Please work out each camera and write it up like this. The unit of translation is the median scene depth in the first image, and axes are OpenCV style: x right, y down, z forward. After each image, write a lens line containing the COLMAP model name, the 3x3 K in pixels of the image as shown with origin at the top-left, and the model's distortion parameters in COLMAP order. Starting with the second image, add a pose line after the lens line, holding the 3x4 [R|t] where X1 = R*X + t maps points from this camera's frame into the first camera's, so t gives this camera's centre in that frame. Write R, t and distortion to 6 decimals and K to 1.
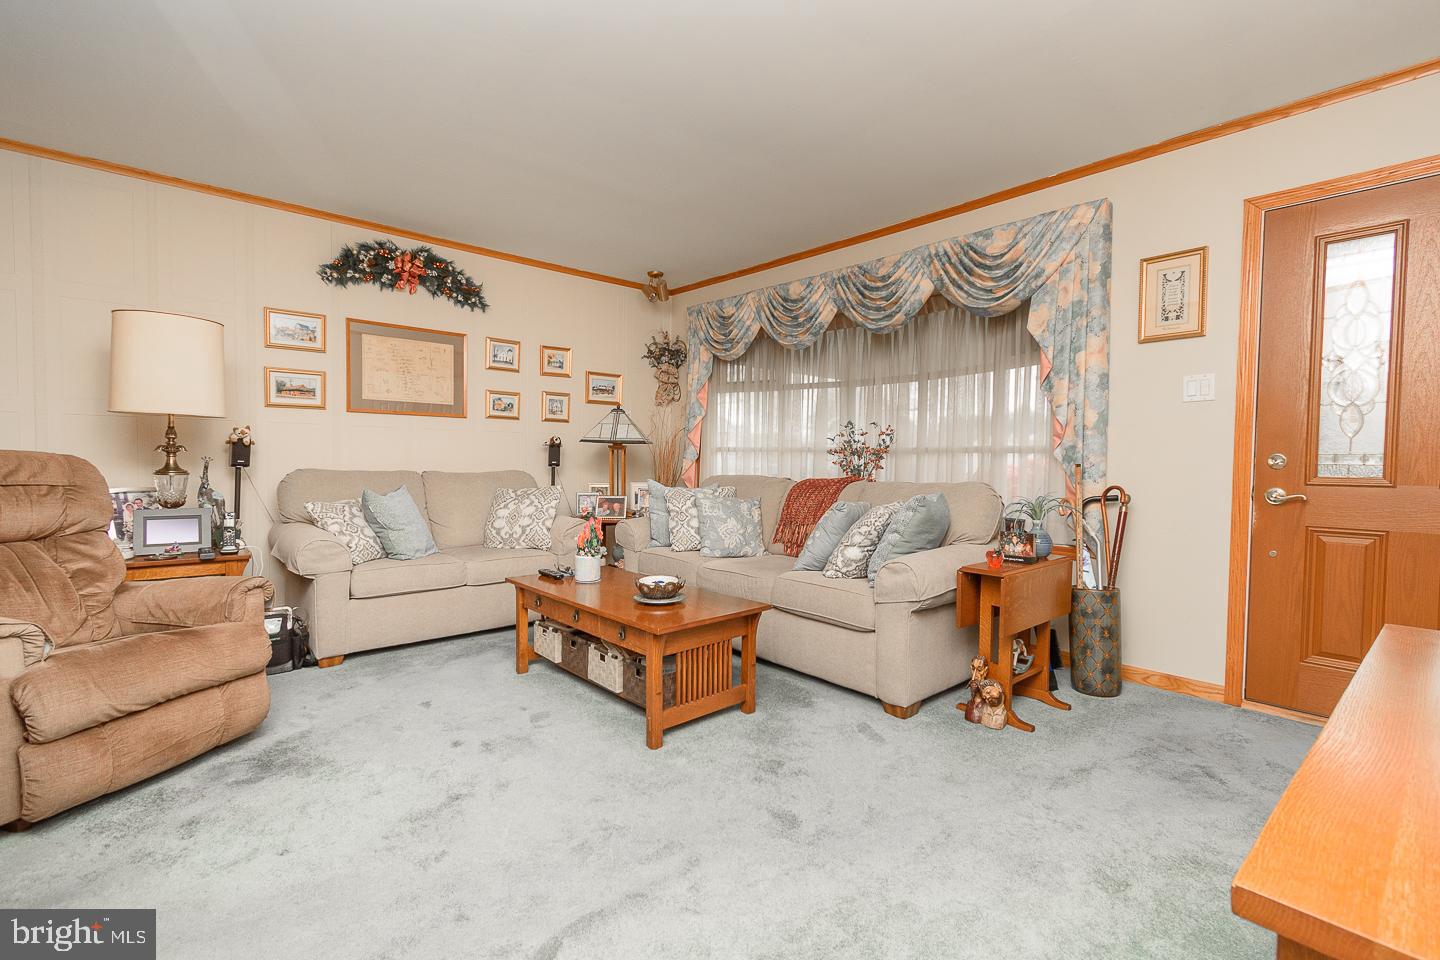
lens RADIAL K [[640.7, 0, 727.2], [0, 640.7, 482.7], [0, 0, 1]] dist [-0.000146, -0.000283]
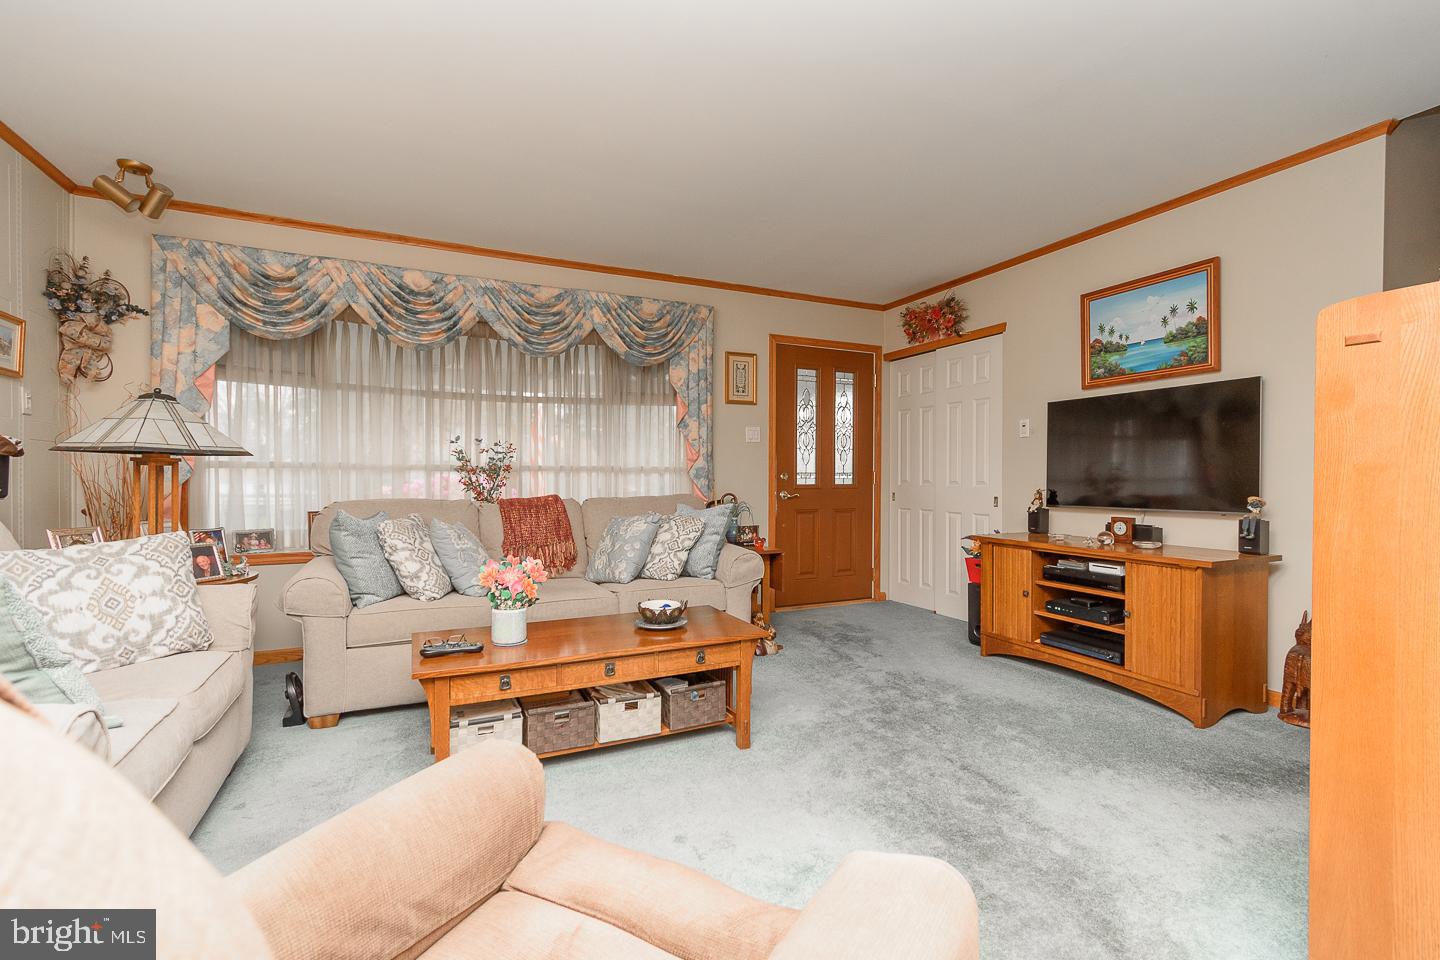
lens RADIAL K [[640.3, 0, 722.9], [0, 640.3, 483.5], [0, 0, 1]] dist [-0.001747, -0.000196]
pose [[0.292038, -0.020131, 0.956195, -0.678316], [0.036376, 0.999289, 0.009928, -0.026115], [-0.955715, 0.031884, 0.292563, 0.416584]]
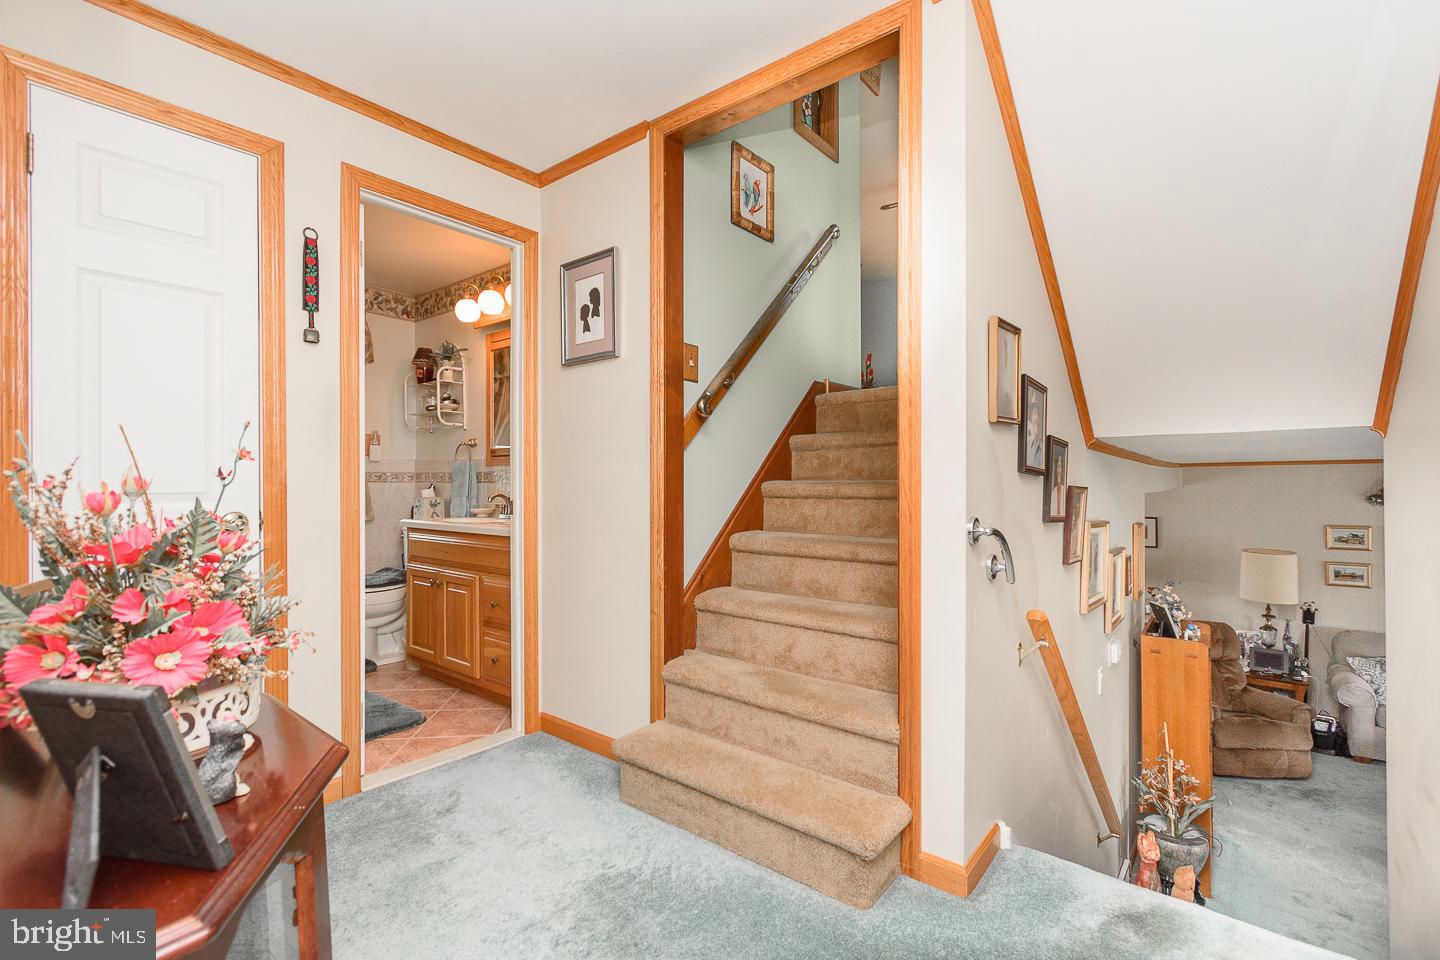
lens RADIAL K [[640.7, 0, 727.2], [0, 640.7, 482.7], [0, 0, 1]] dist [-0.000146, -0.000283]
pose [[0.136622, -0.016752, -0.990482, 0.665502], [-0.022758, 0.999540, -0.020044, -0.300723], [0.990362, 0.025280, 0.136178, -0.715212]]
